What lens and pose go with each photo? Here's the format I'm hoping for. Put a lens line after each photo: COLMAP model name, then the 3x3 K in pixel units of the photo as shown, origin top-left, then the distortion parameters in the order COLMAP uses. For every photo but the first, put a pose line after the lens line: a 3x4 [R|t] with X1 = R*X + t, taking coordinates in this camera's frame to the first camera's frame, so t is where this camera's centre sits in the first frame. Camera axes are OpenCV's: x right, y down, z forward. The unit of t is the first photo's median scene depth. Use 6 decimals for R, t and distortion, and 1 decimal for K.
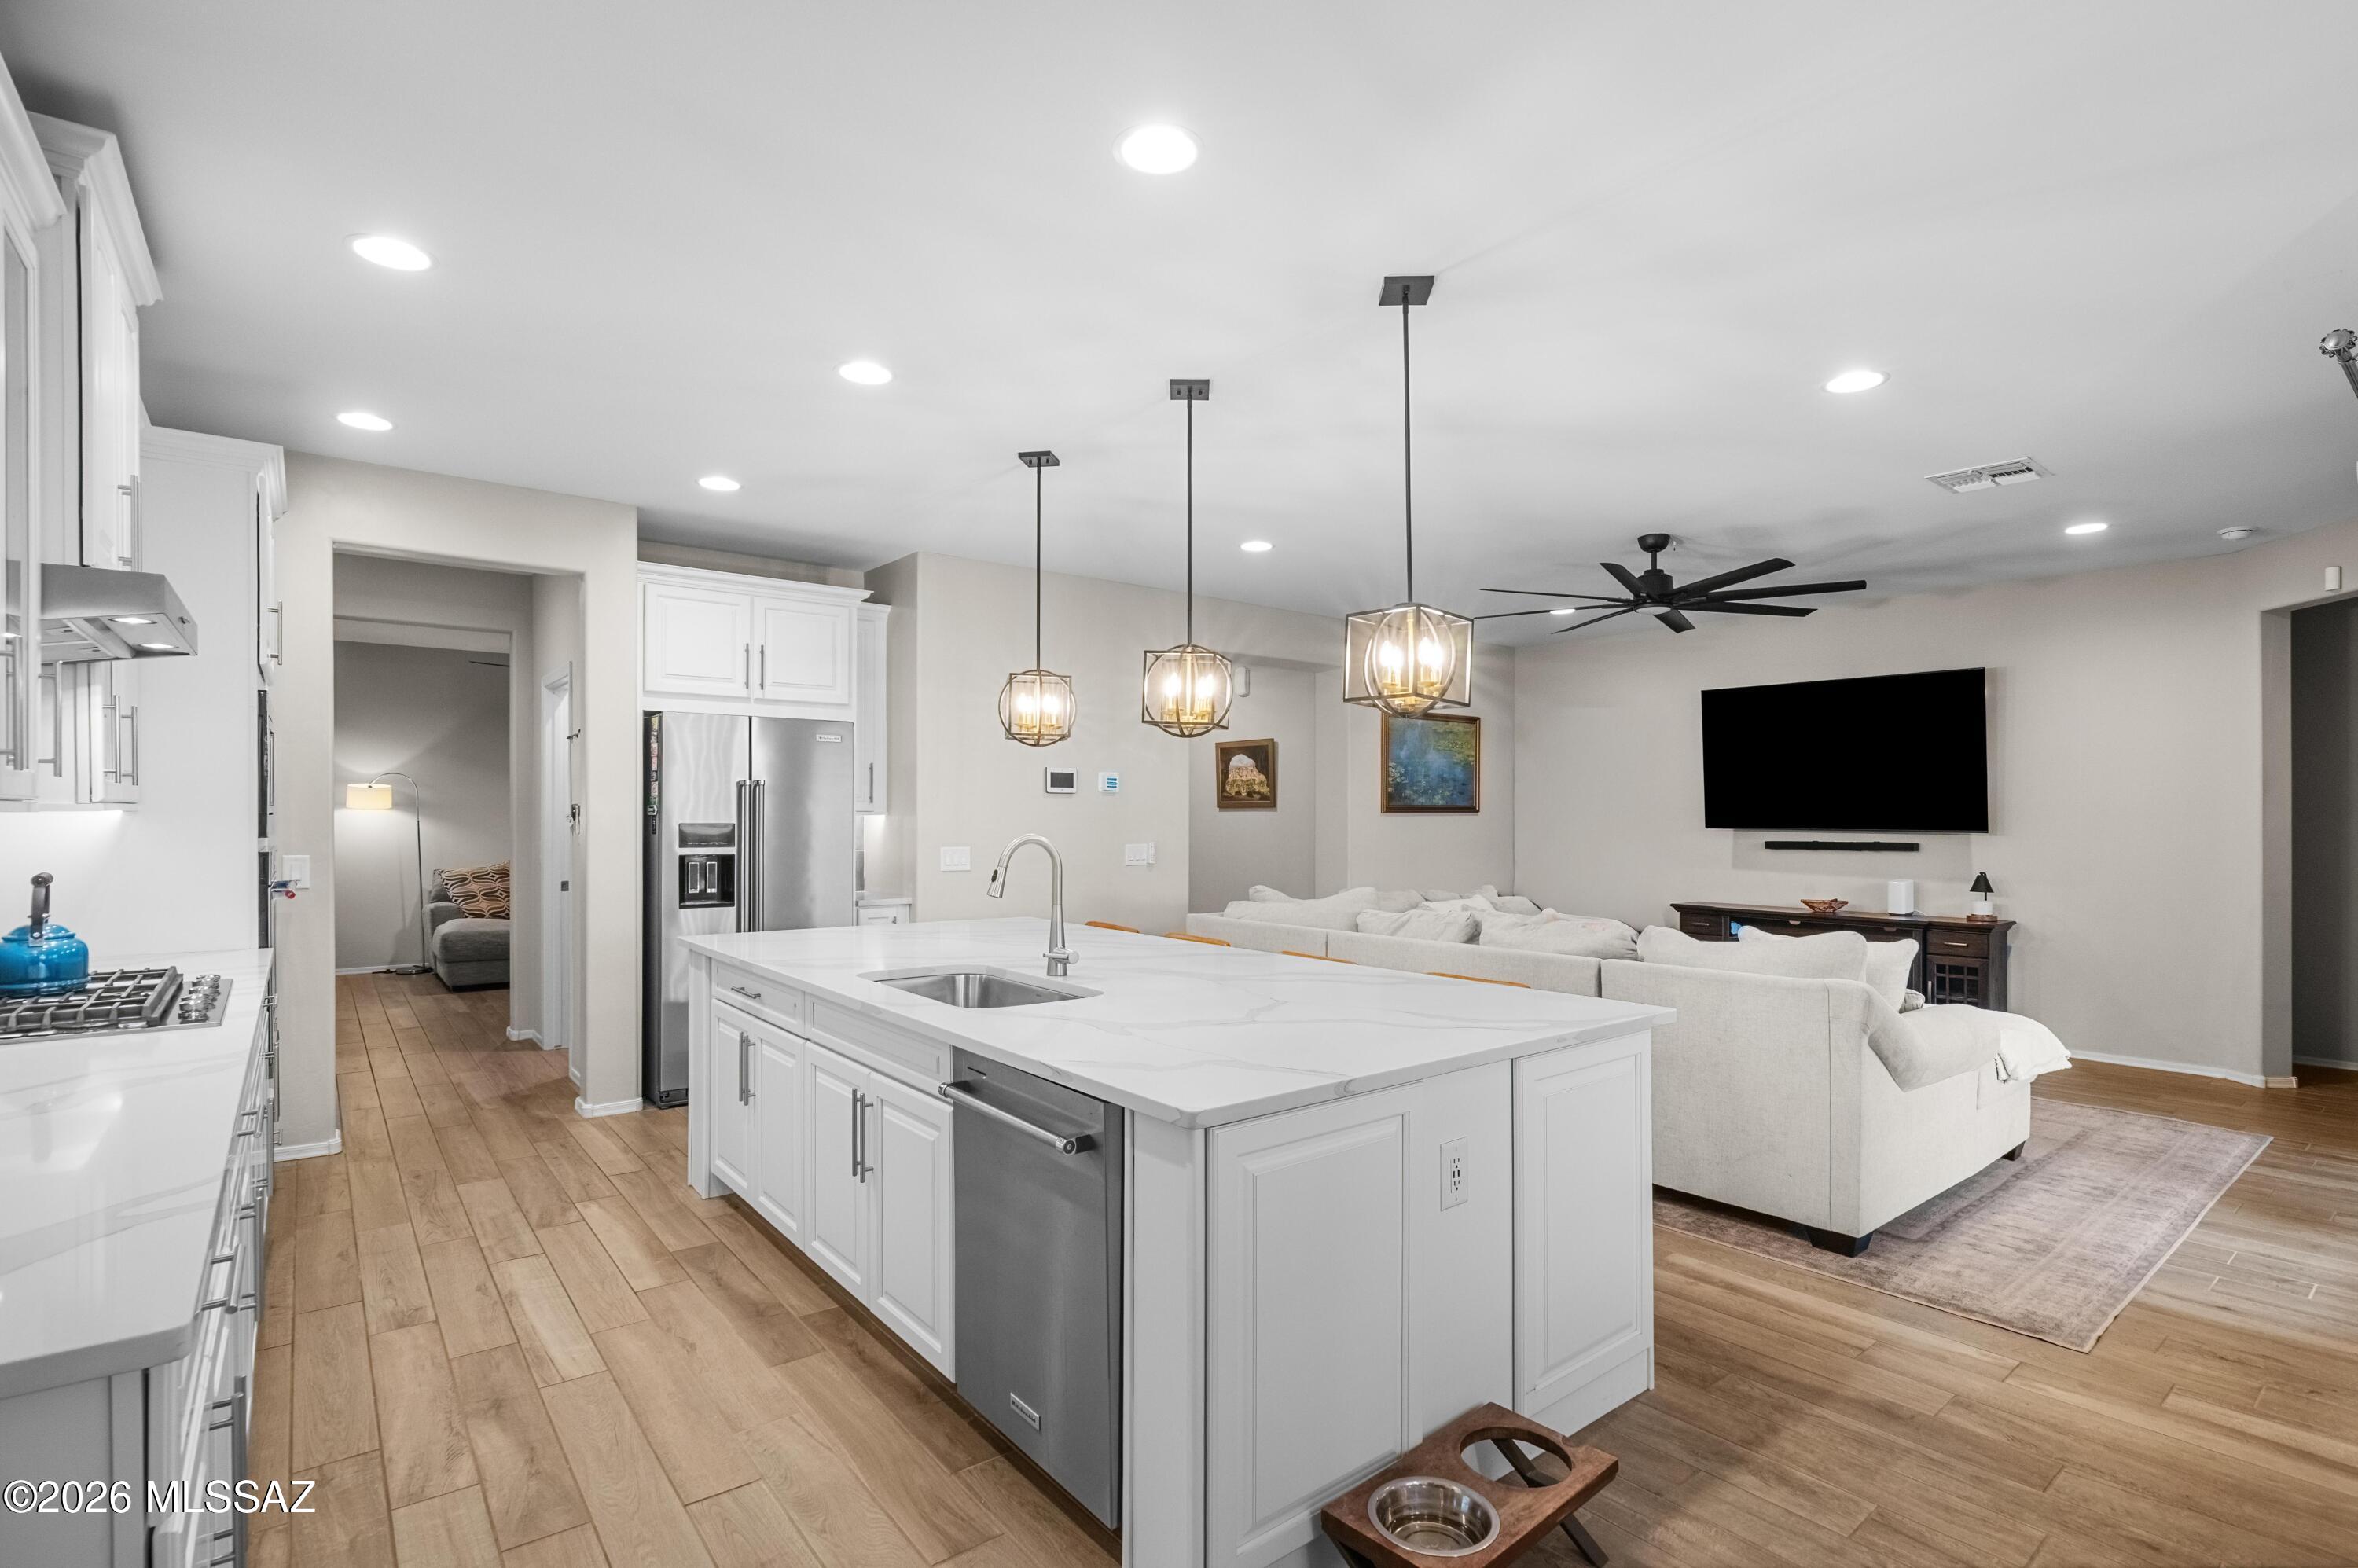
lens RADIAL K [[1117.5, 0, 1180.4], [0, 1117.5, 826.3], [0, 0, 1]] dist [-0.017920, -0.000888]
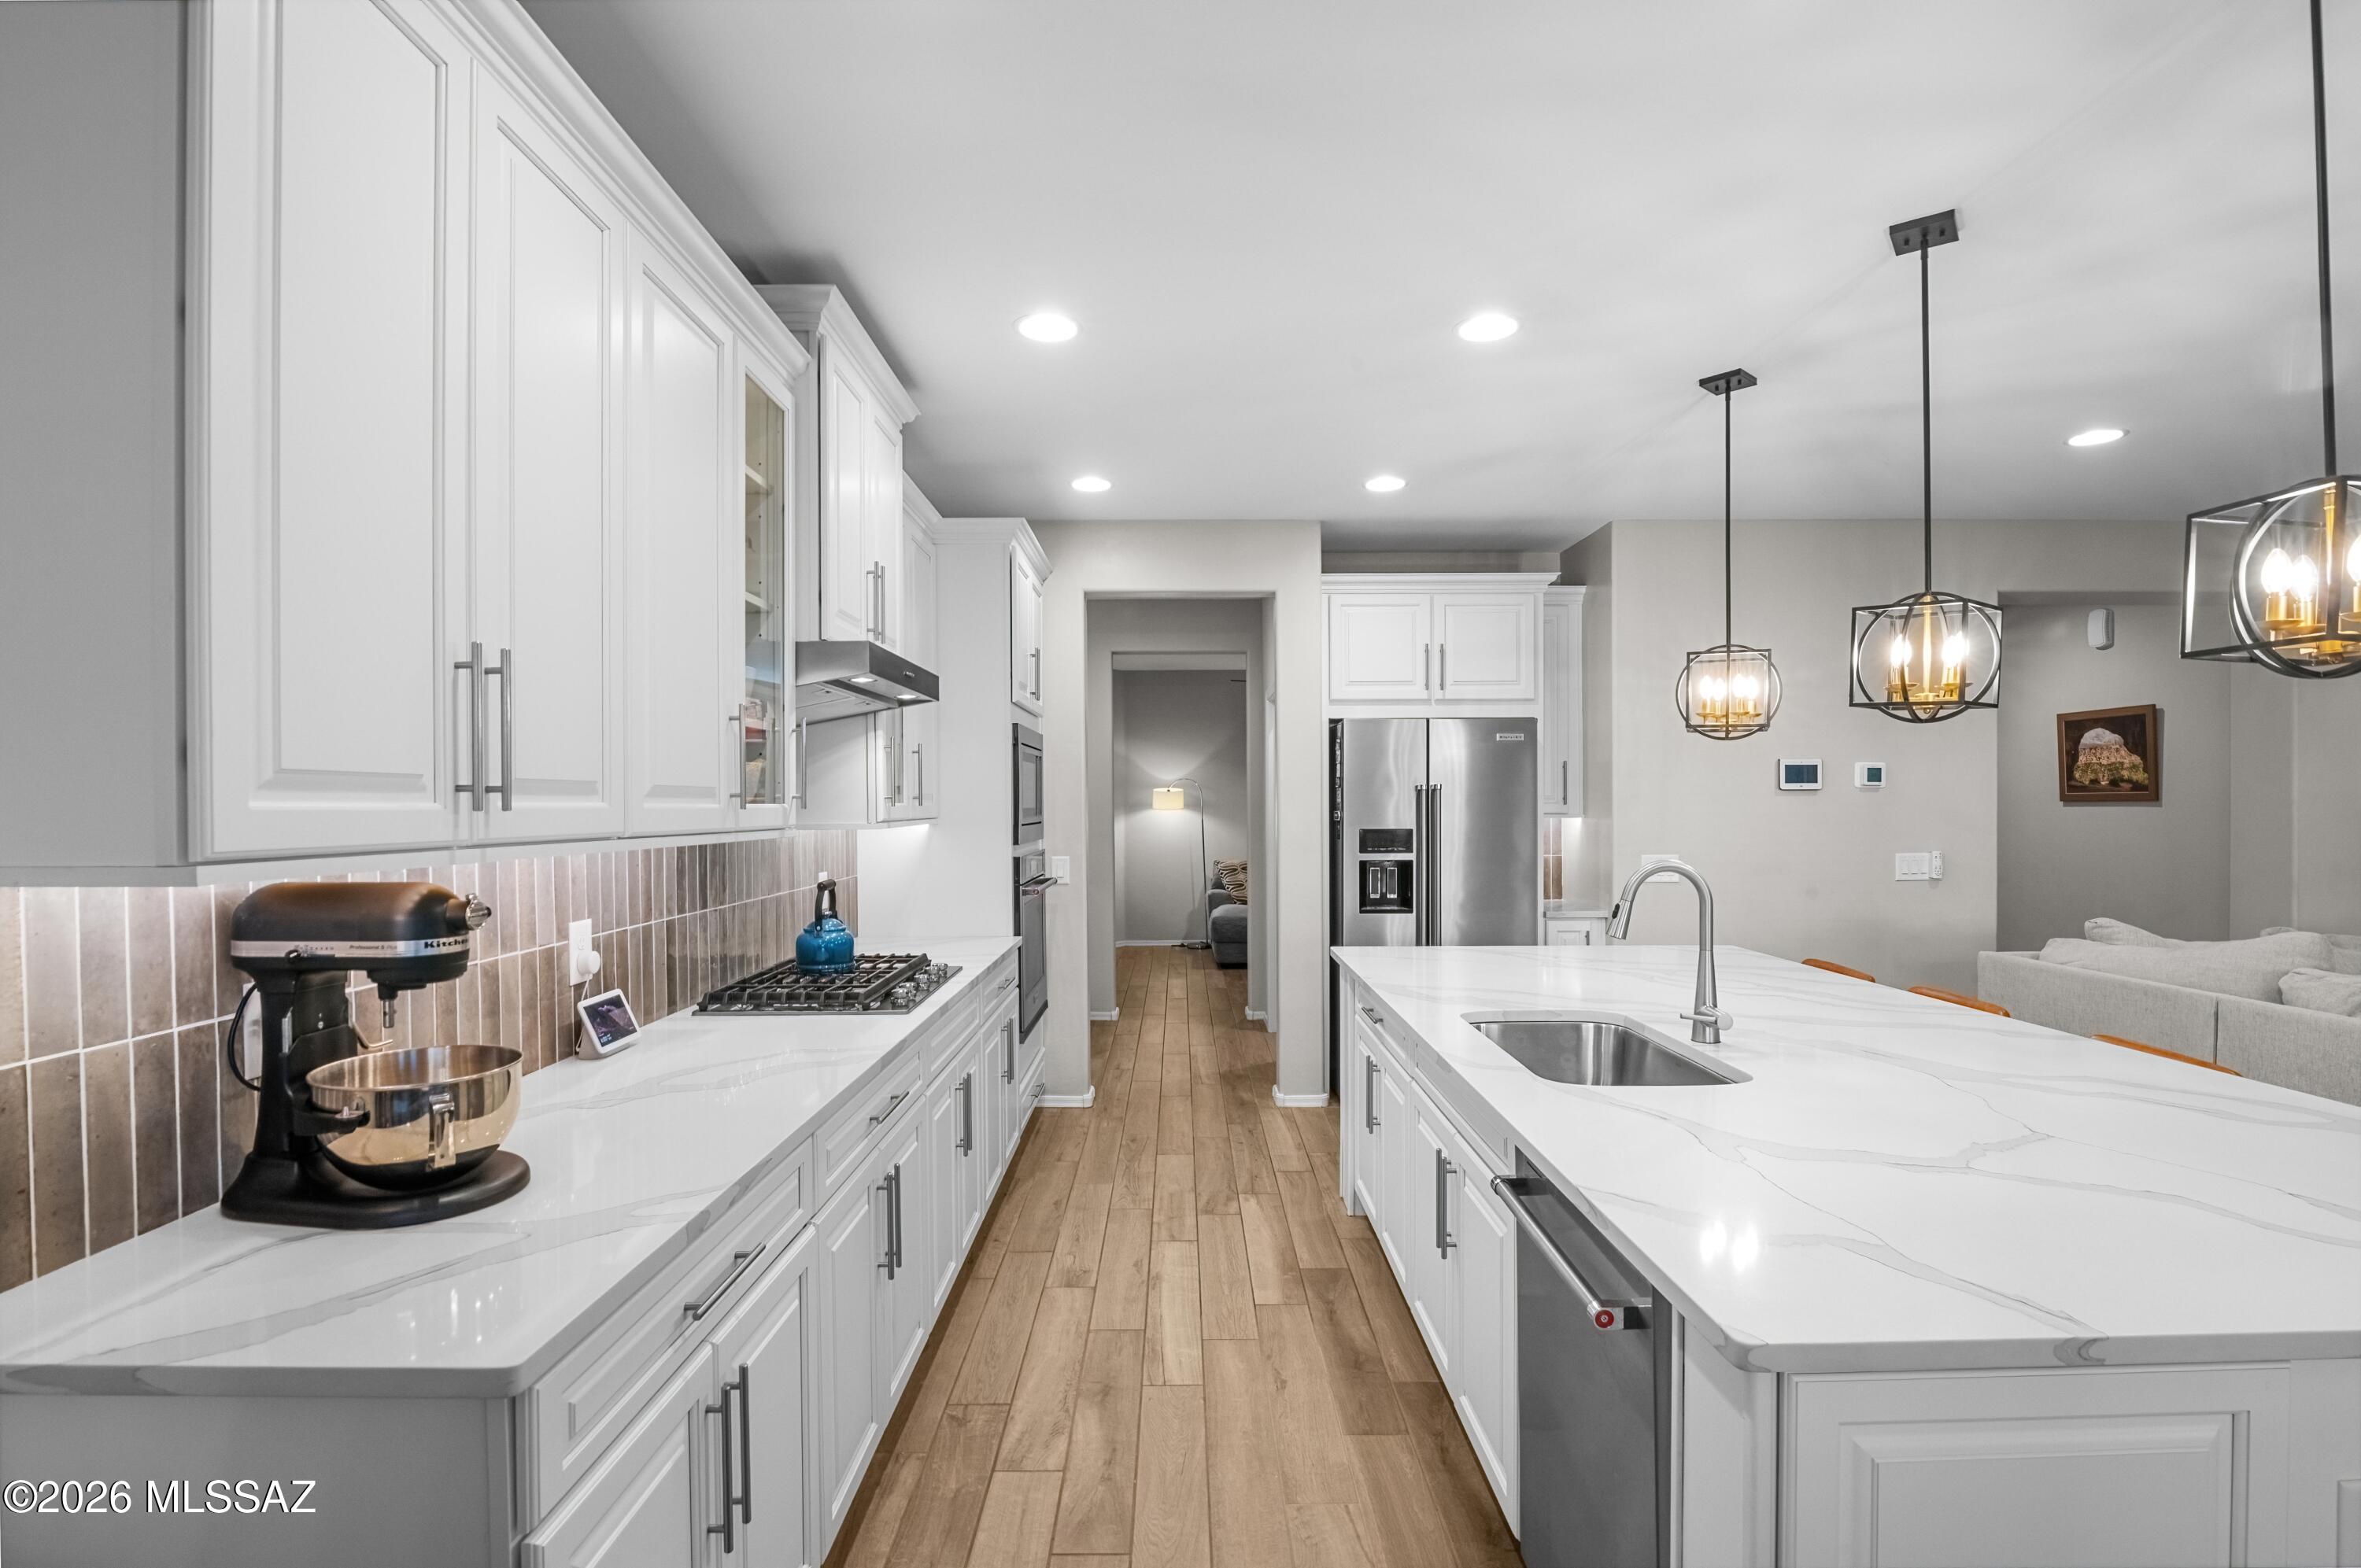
lens RADIAL K [[1118.8, 0, 1181.9], [0, 1118.8, 826.4], [0, 0, 1]] dist [-0.017920, -0.000888]
pose [[0.786189, 0.003614, -0.617976, 0.061003], [0.002721, 0.999953, 0.009310, -0.018151], [0.617980, -0.009000, 0.786142, 0.127496]]
